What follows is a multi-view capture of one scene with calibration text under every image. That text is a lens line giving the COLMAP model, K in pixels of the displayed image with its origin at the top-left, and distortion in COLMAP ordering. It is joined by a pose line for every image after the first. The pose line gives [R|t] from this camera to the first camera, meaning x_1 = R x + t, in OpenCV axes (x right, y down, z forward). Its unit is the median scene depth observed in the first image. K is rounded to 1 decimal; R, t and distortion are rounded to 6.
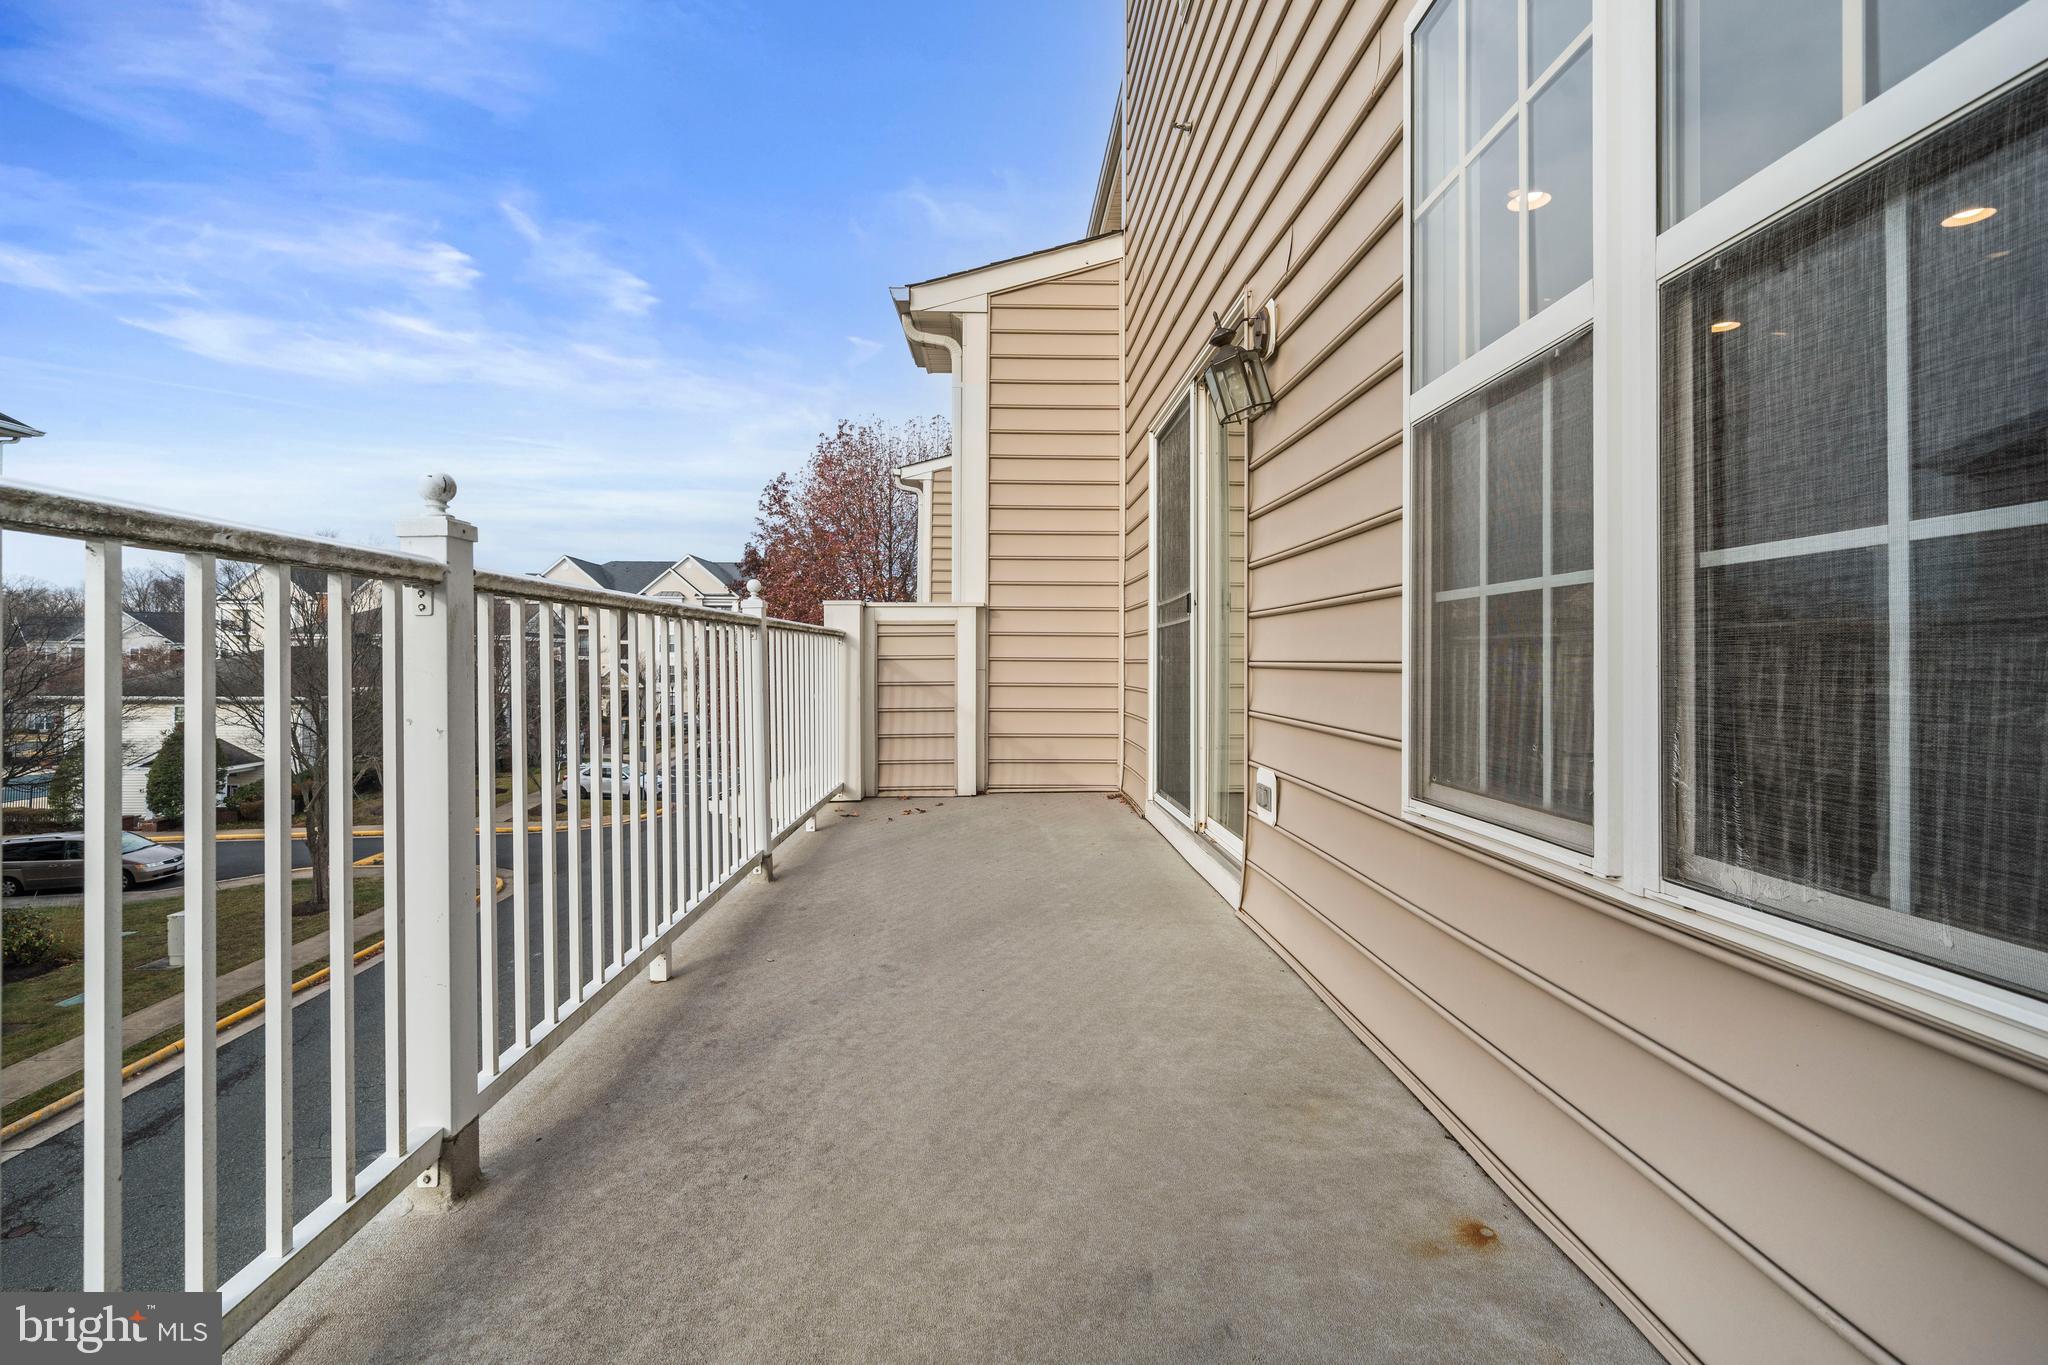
lens RADIAL K [[886.4, 0, 1026.6], [0, 886.4, 667.7], [0, 0, 1]] dist [0.001402, -0.000182]
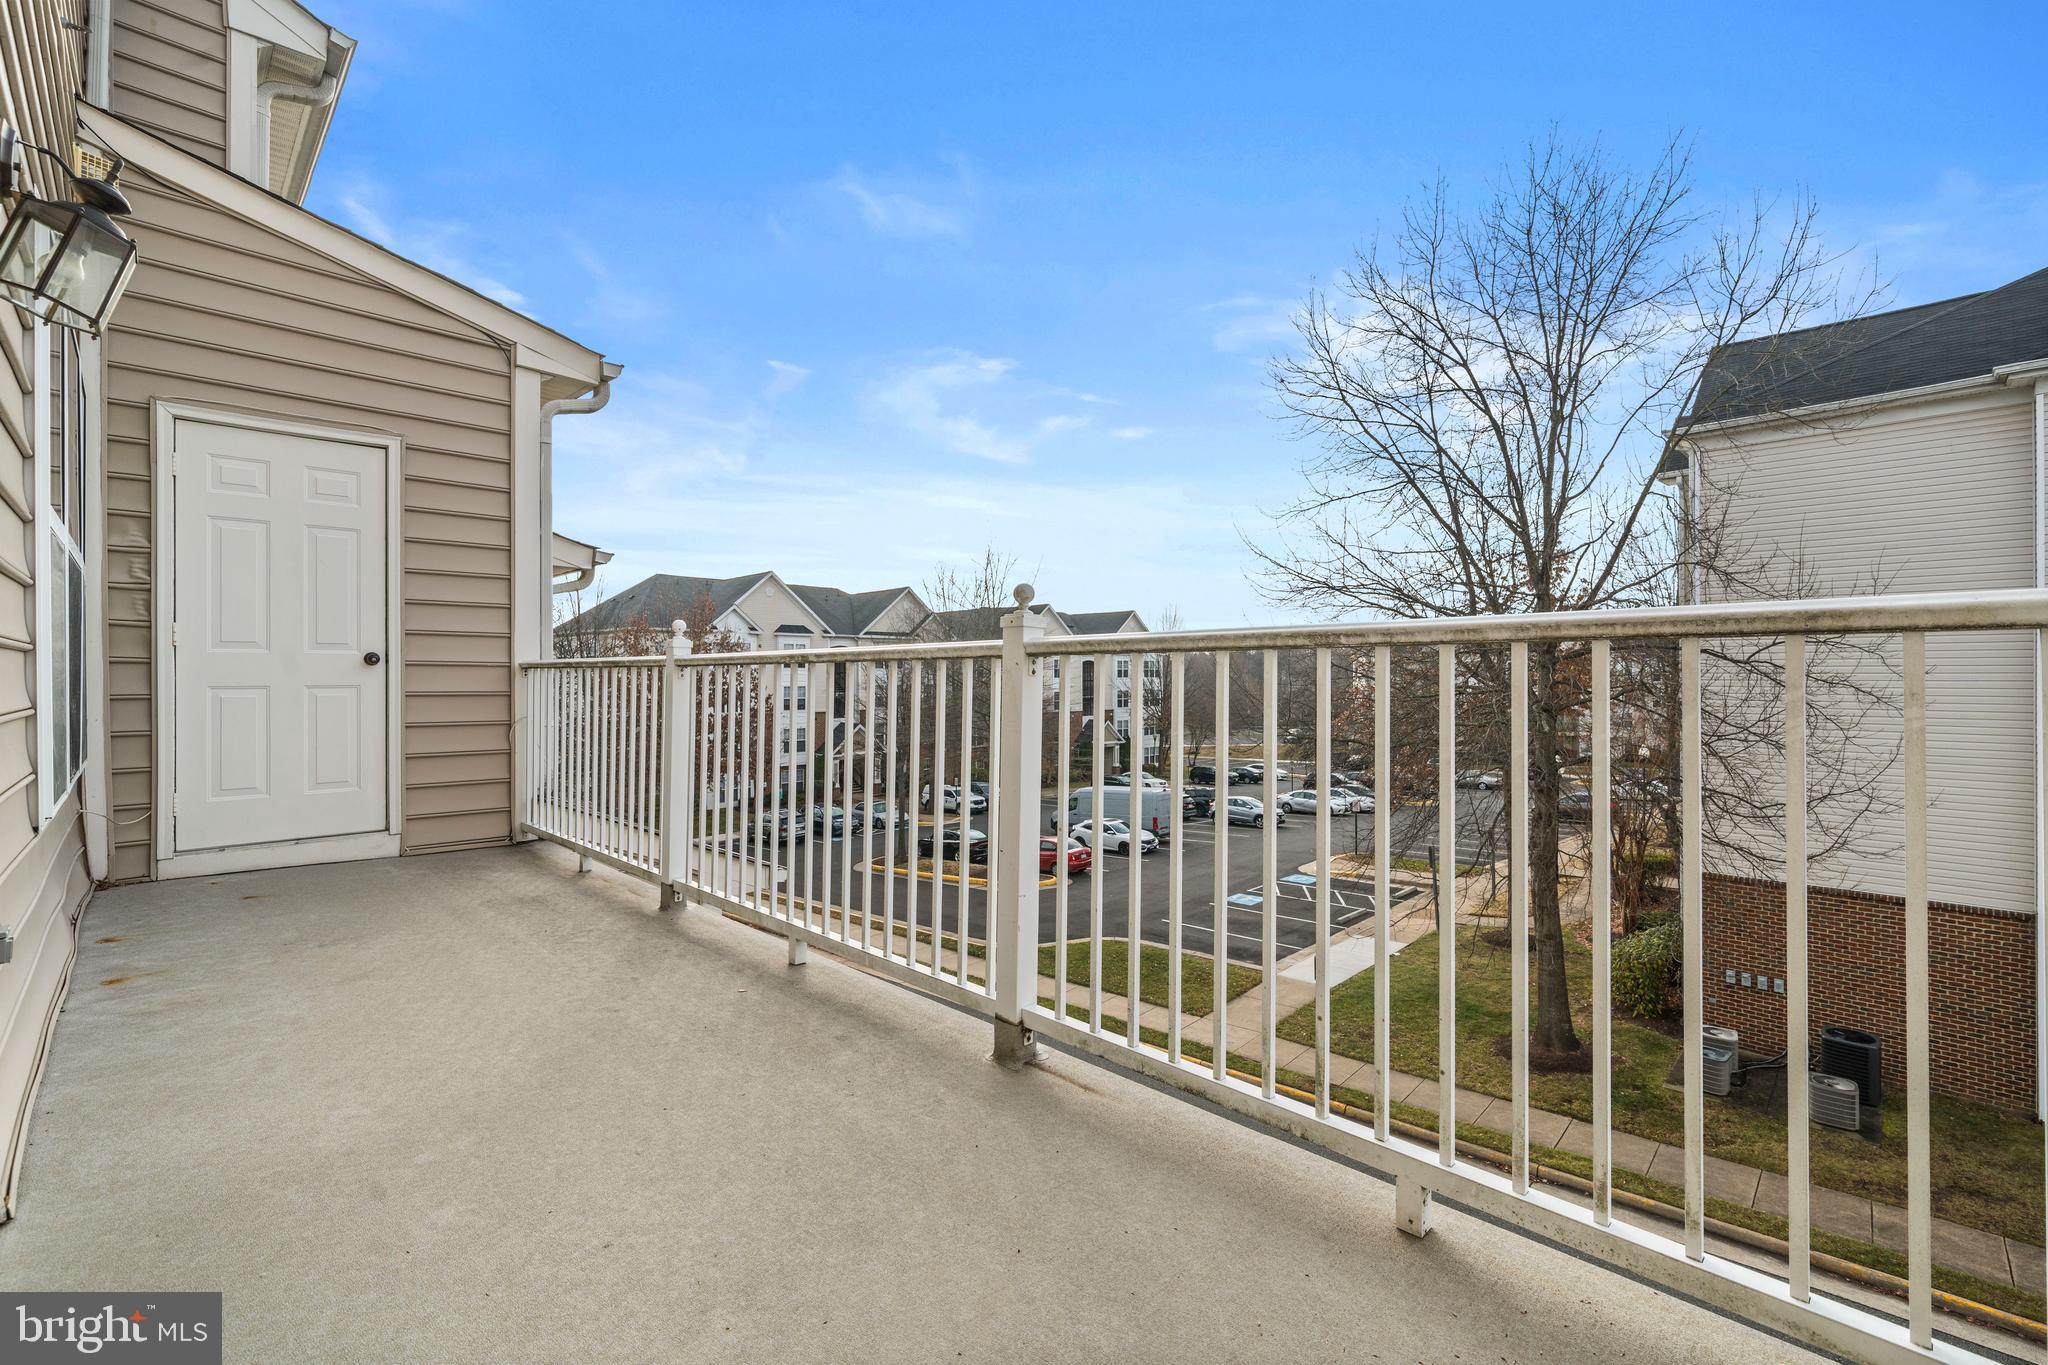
lens RADIAL K [[886.4, 0, 1038.3], [0, 886.4, 679.4], [0, 0, 1]] dist [0.001402, -0.000182]
pose [[-0.734206, -0.003267, -0.678918, 0.200768], [-0.007843, 0.999963, 0.003670, -0.054611], [0.678881, 0.008019, -0.734204, 2.399152]]
